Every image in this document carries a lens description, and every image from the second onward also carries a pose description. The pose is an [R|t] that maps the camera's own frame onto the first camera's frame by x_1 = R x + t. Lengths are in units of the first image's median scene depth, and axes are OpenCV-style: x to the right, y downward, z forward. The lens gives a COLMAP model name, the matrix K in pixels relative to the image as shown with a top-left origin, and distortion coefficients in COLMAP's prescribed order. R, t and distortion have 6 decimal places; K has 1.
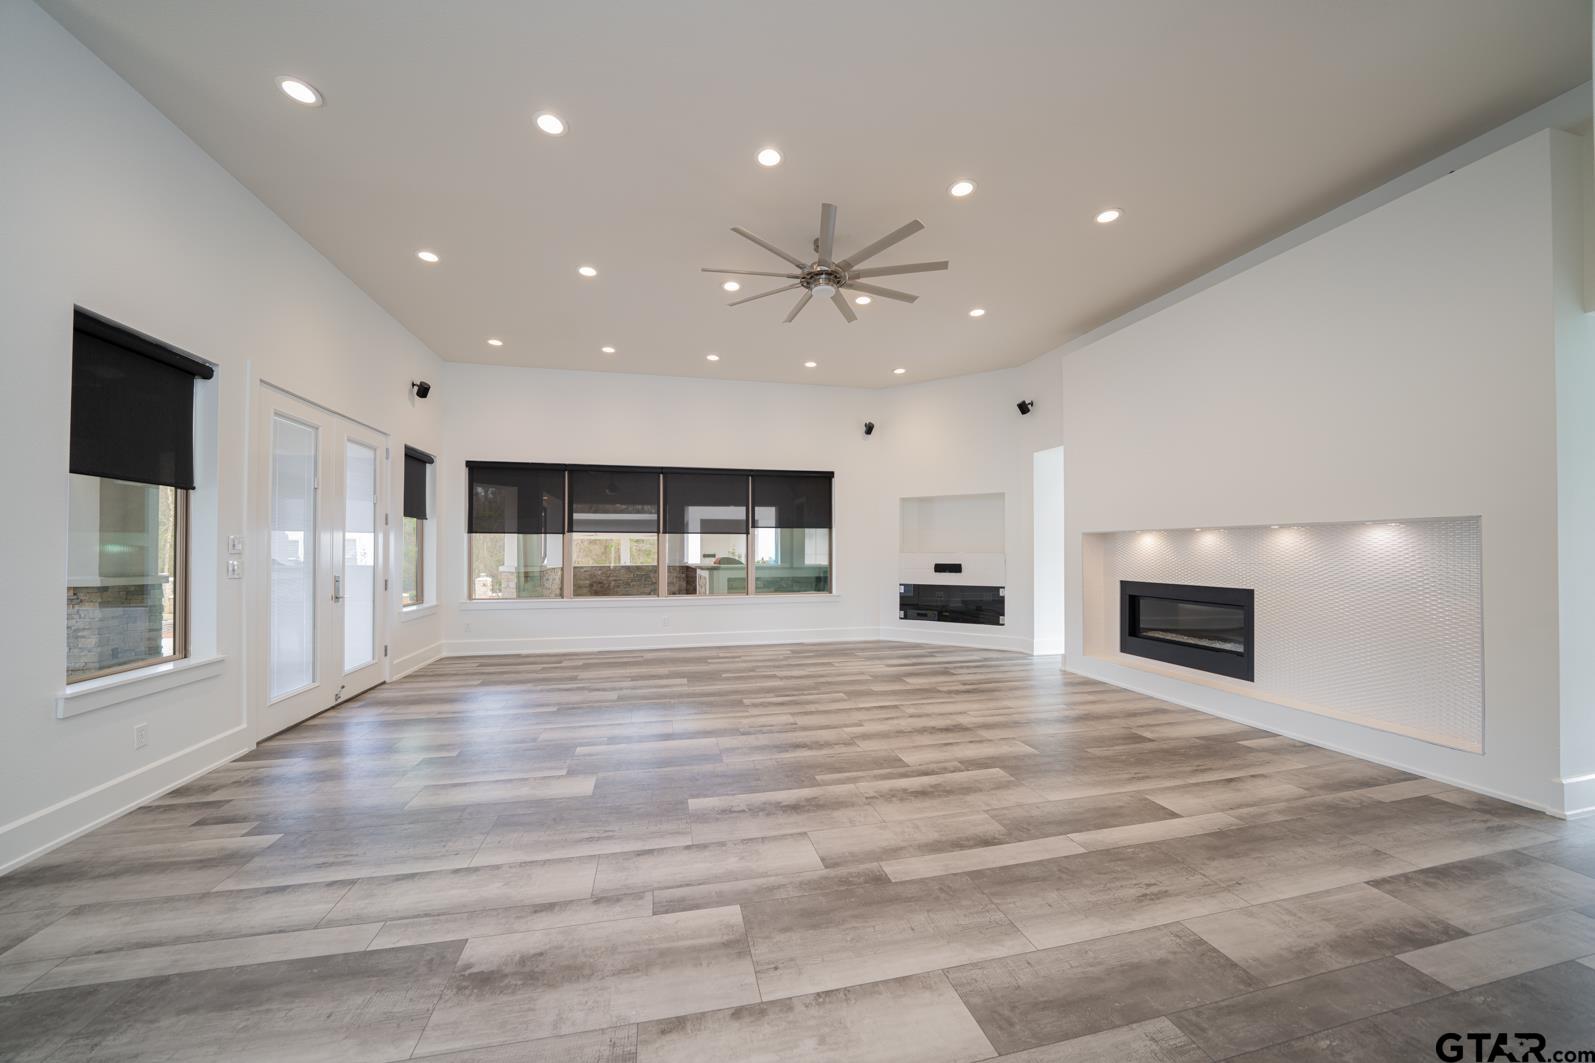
lens RADIAL K [[555.1, 0, 791.1], [0, 555.1, 544.6], [0, 0, 1]] dist [-0.026290, -0.000013]
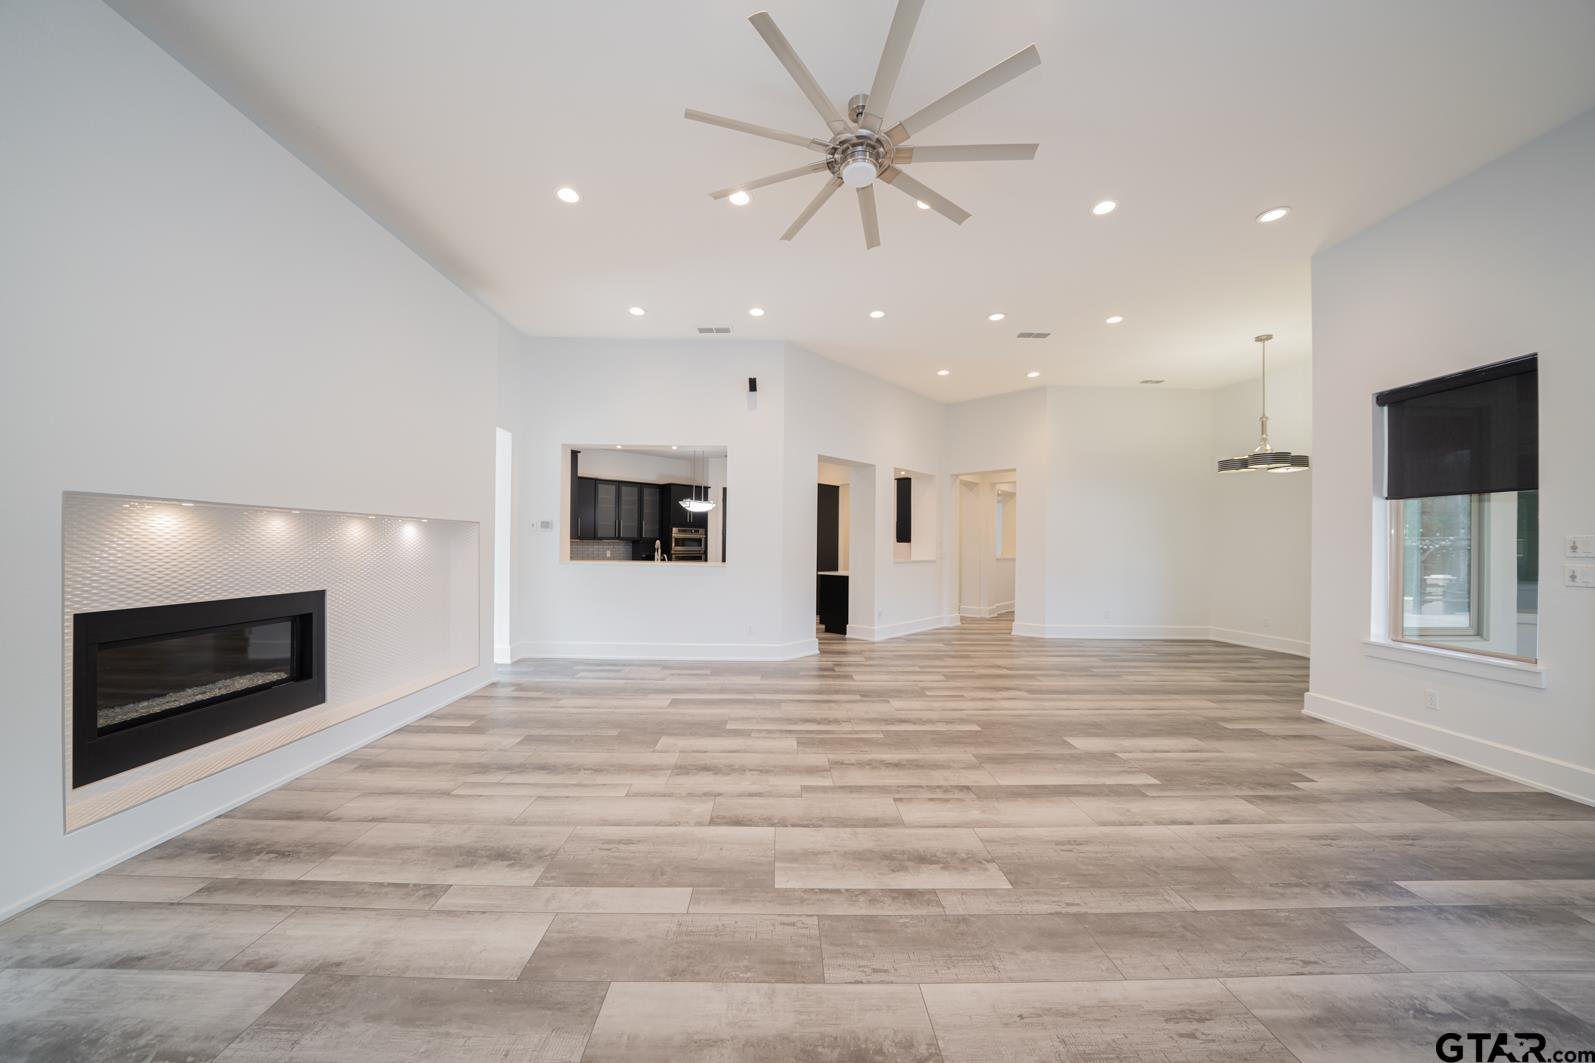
lens RADIAL K [[555.1, 0, 791.1], [0, 555.1, 544.6], [0, 0, 1]] dist [-0.026290, -0.000013]
pose [[-0.978137, -0.008652, 0.207782, -0.004463], [-0.011122, 0.999881, -0.010723, 0.020601], [-0.207665, -0.012799, -0.978116, 2.036553]]
